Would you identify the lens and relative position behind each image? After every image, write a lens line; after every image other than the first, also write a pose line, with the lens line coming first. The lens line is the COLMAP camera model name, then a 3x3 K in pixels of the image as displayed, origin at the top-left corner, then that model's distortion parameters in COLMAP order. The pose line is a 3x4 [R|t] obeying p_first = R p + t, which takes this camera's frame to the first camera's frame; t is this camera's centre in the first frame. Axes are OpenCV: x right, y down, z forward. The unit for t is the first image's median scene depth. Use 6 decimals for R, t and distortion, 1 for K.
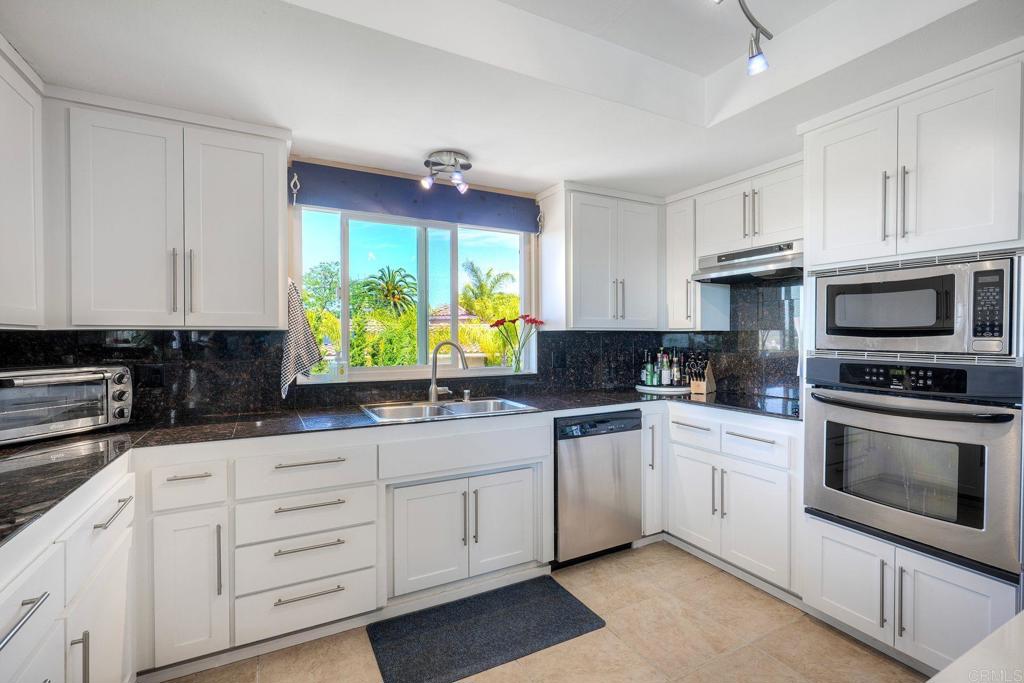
lens RADIAL K [[455.0, 0, 494.2], [0, 455.0, 340.6], [0, 0, 1]] dist [-0.007076, 0.001653]
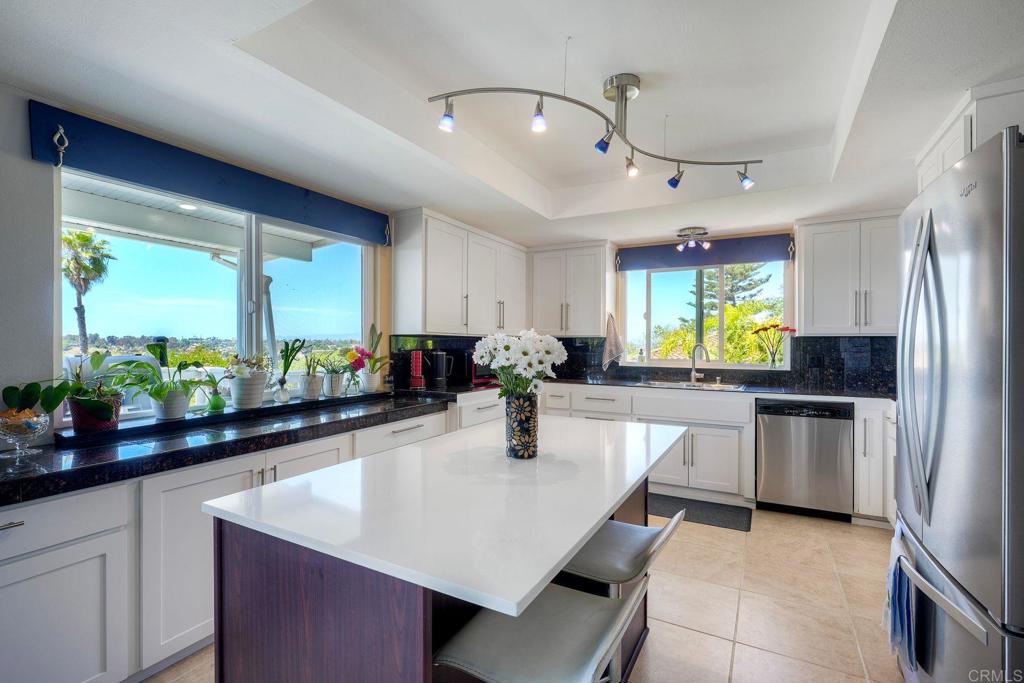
lens RADIAL K [[455.0, 0, 513.8], [0, 455.0, 340.2], [0, 0, 1]] dist [-0.007076, 0.001653]
pose [[0.550936, -0.000754, -0.834547, 0.879581], [-0.014501, 0.999840, -0.010476, 0.014559], [0.834422, 0.017873, 0.550837, -0.402559]]
